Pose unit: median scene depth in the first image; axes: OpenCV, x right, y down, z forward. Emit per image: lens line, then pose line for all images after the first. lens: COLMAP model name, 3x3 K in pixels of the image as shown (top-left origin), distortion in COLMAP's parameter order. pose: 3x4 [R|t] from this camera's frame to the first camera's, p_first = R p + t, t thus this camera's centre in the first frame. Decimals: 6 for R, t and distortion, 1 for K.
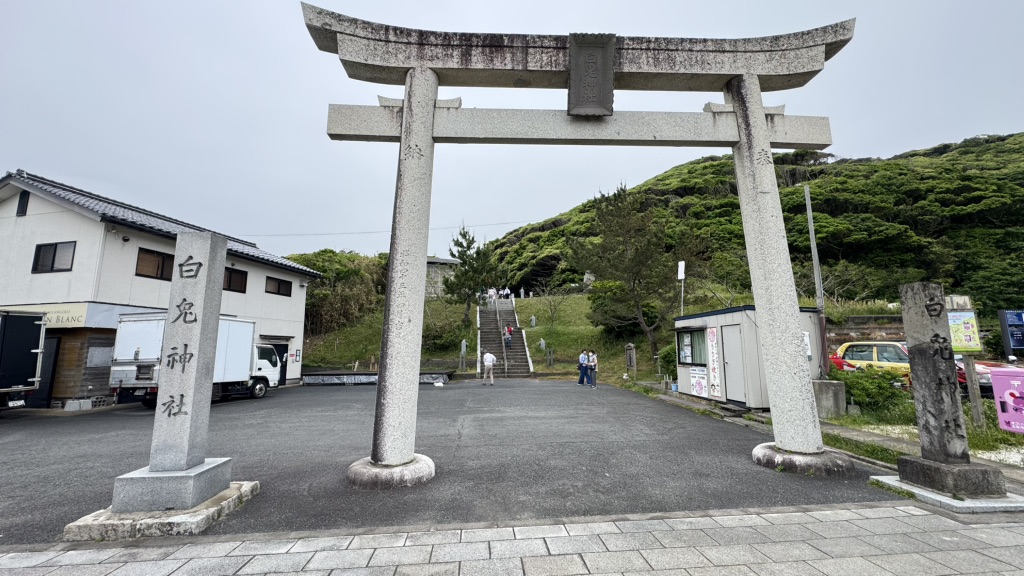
lens RADIAL K [[397.8, 0, 519.0], [0, 397.8, 296.2], [0, 0, 1]] dist [-0.001651, -0.000035]
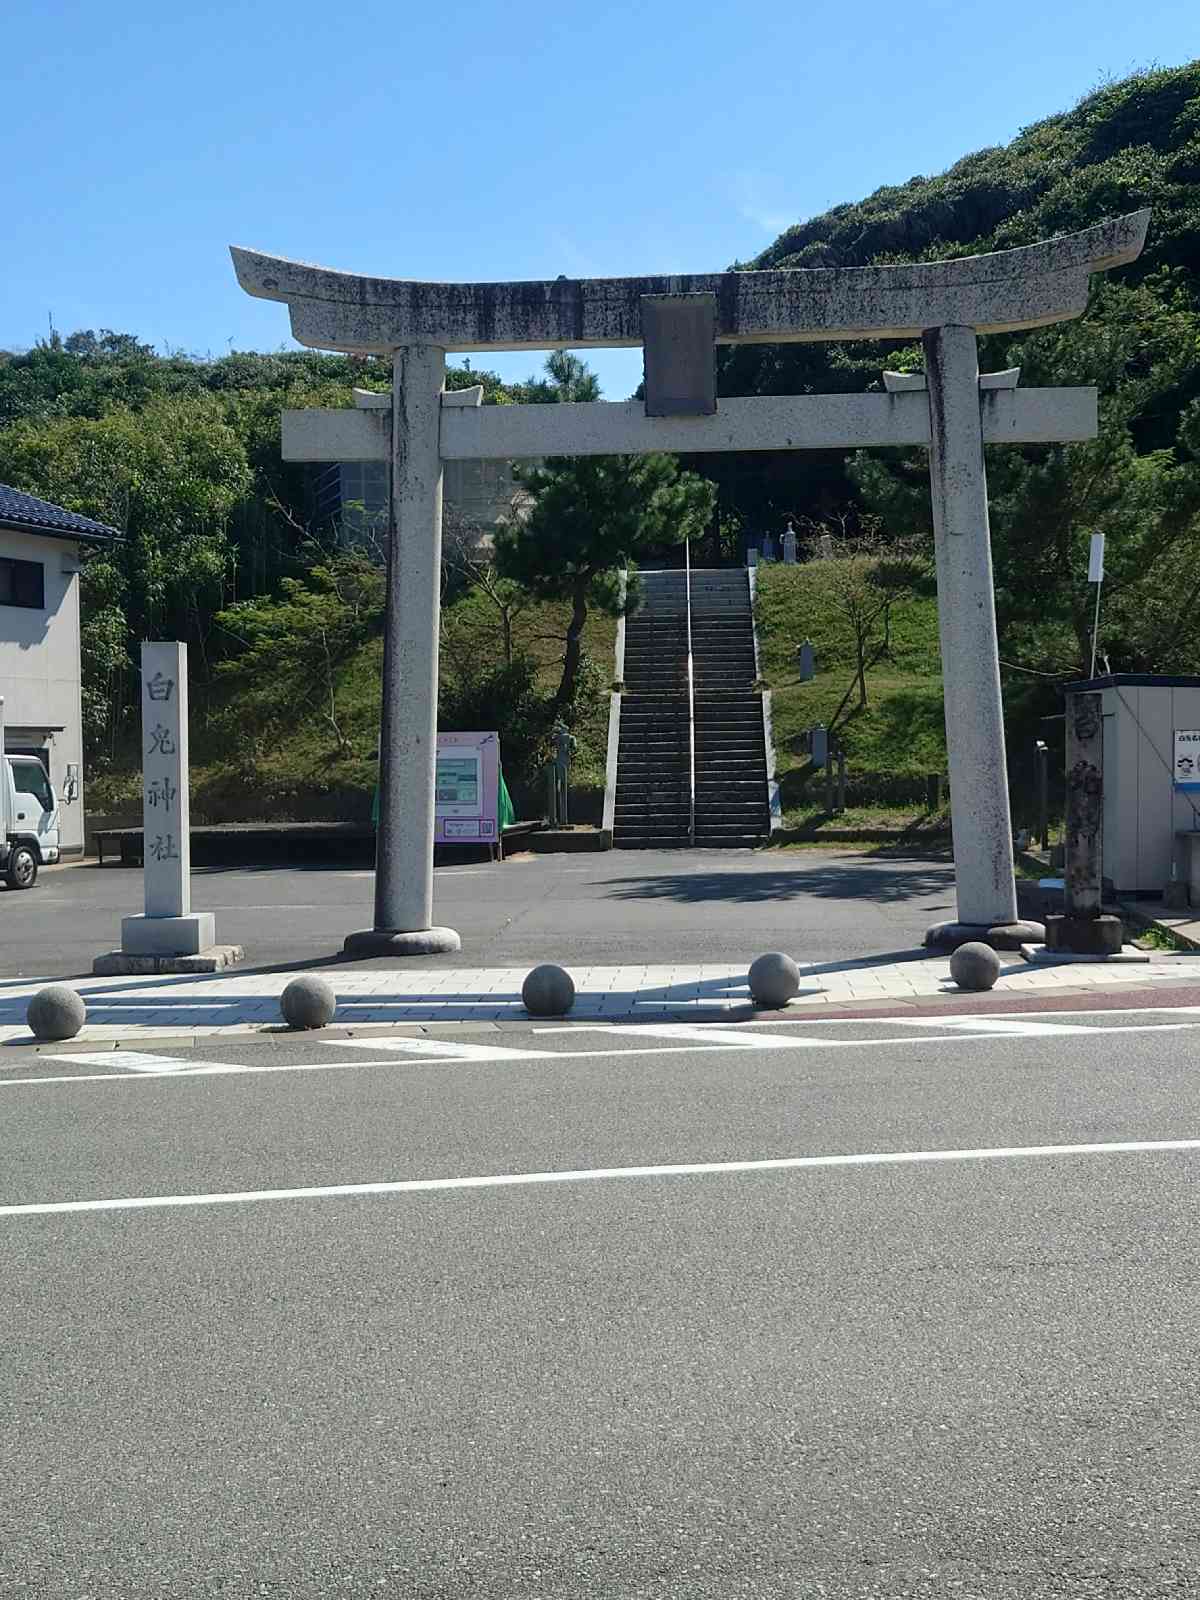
lens RADIAL K [[1320.8, 0, 634.3], [0, 1320.8, 786.7], [0, 0, 1]] dist [0.013387, -0.005741]
pose [[0.996288, -0.003114, -0.086032, 0.277873], [0.016455, 0.987809, 0.154801, -0.191685], [0.084501, -0.155642, 0.984193, -1.157468]]
